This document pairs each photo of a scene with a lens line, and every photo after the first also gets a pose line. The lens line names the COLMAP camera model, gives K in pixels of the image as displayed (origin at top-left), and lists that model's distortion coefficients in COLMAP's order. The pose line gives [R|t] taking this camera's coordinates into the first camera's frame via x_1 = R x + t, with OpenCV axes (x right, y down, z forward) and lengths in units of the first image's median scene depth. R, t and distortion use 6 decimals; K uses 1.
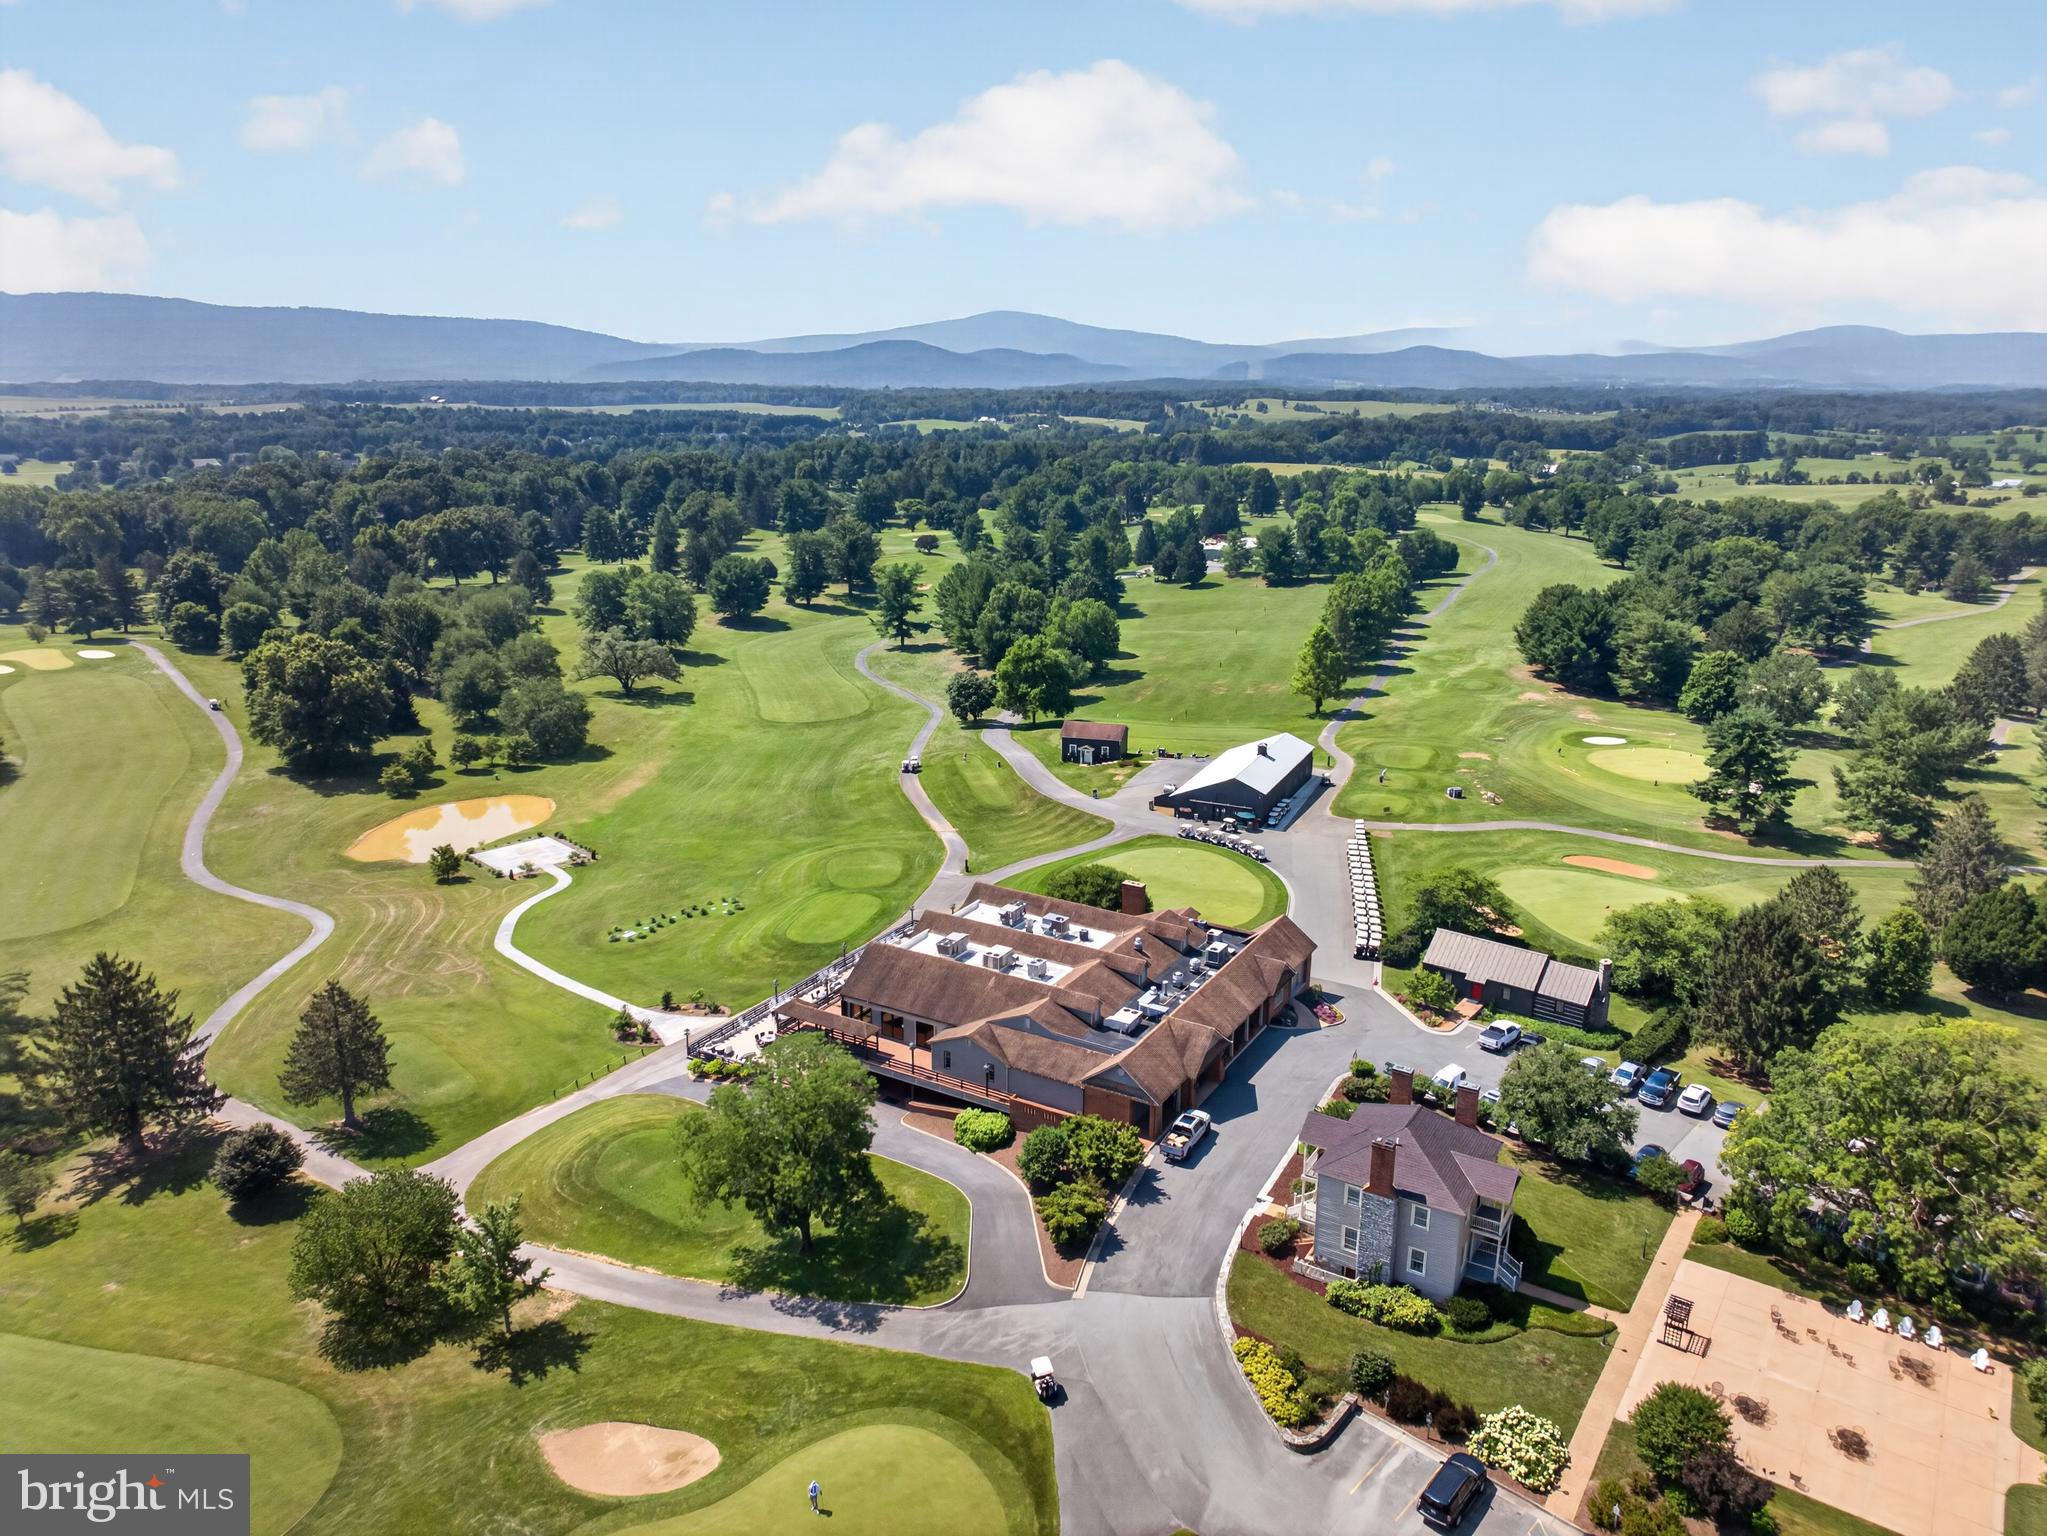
lens RADIAL K [[1396.9, 0, 1032.5], [0, 1396.9, 783.9], [0, 0, 1]] dist [-0.002501, -0.001525]
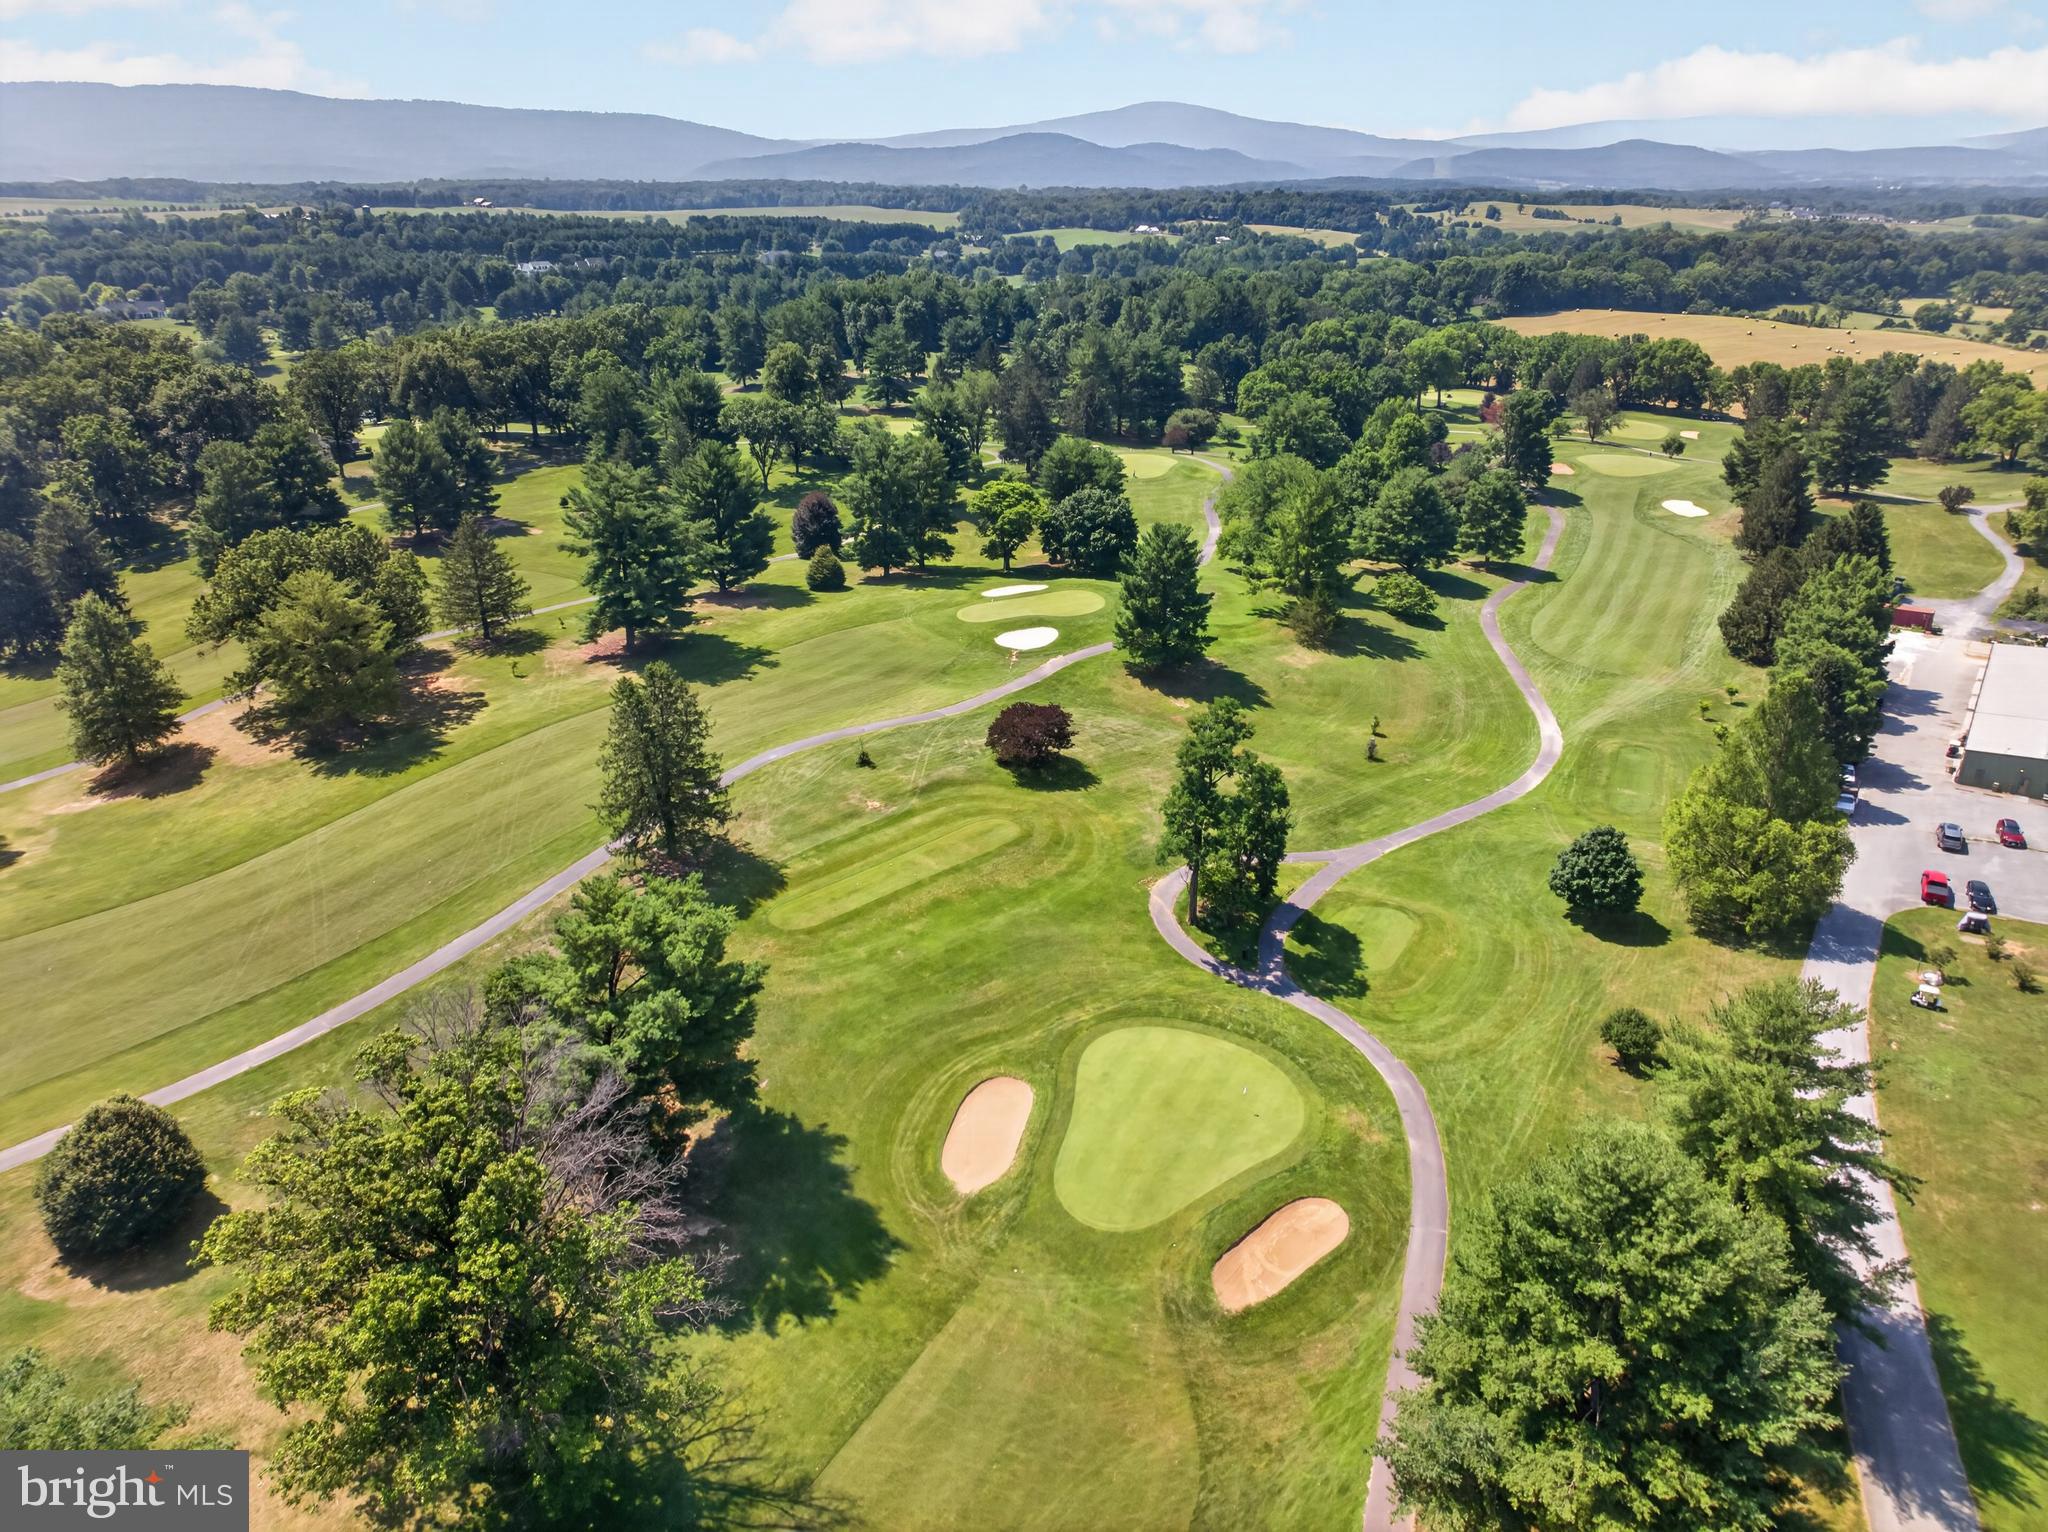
lens RADIAL K [[1397.5, 0, 1035.9], [0, 1397.5, 751.6], [0, 0, 1]] dist [-0.002501, -0.001525]
pose [[0.995303, 0.036348, -0.089731, -0.108620], [-0.026602, 0.993848, 0.107515, -0.442424], [0.093087, -0.104623, 0.990146, 1.595505]]
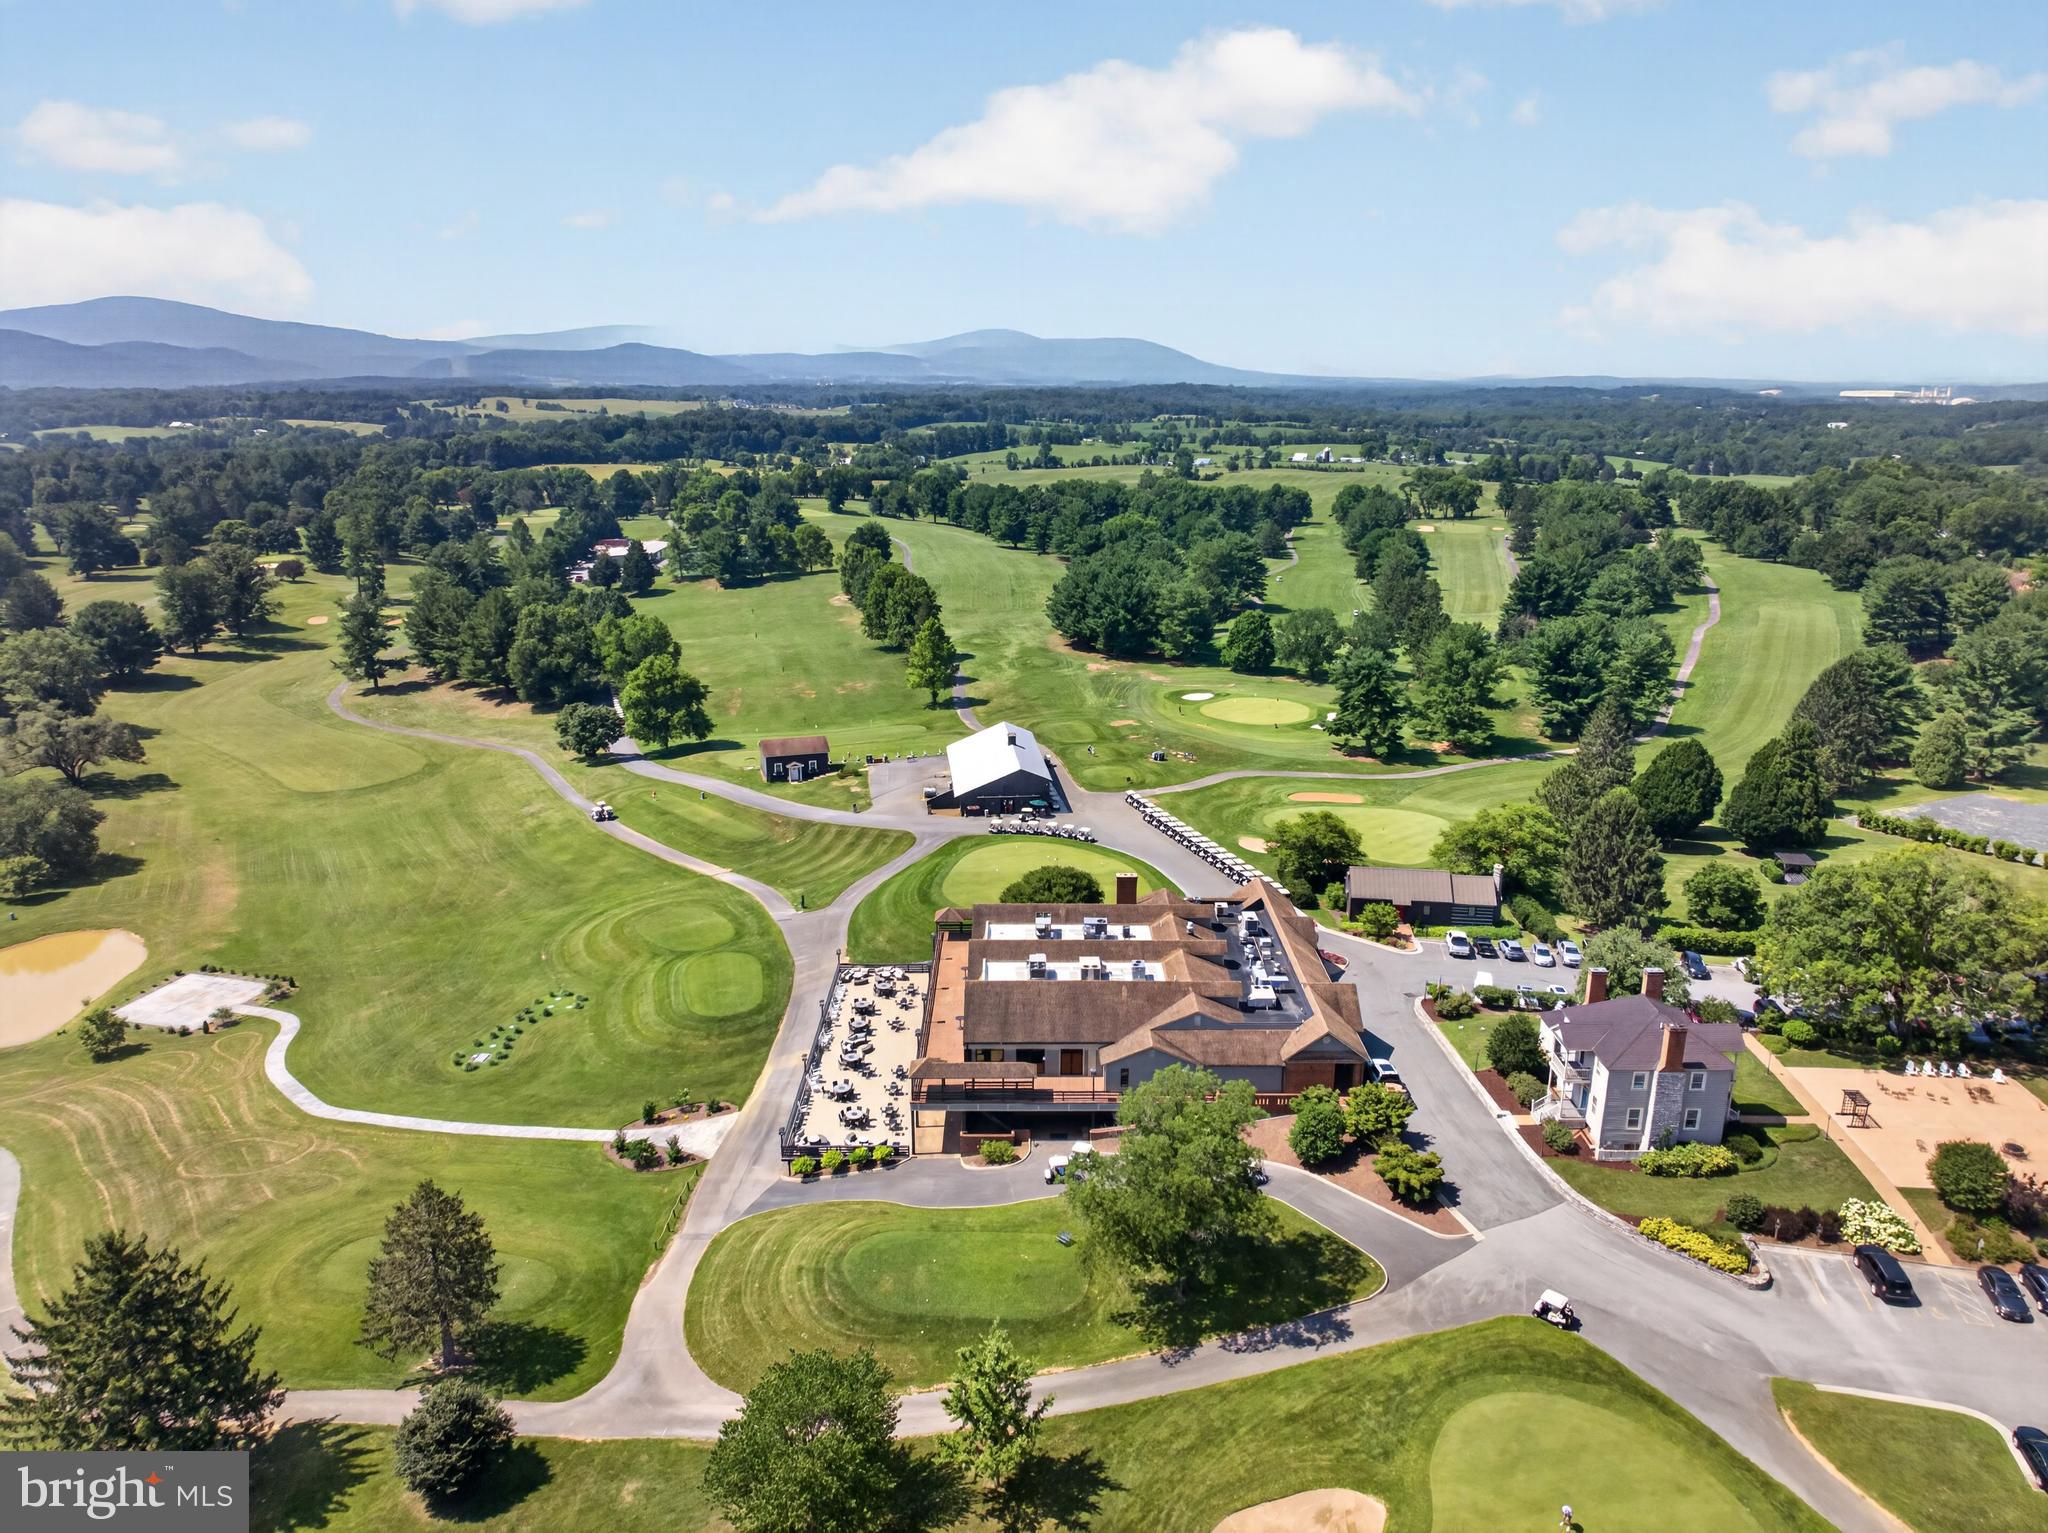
lens RADIAL K [[1397.5, 0, 1040.3], [0, 1397.5, 753.3], [0, 0, 1]] dist [-0.002501, -0.001525]
pose [[0.855965, -0.135018, 0.499093, -0.276654], [0.144234, 0.989336, 0.020276, -0.027077], [-0.496508, 0.054631, 0.866311, 0.081121]]
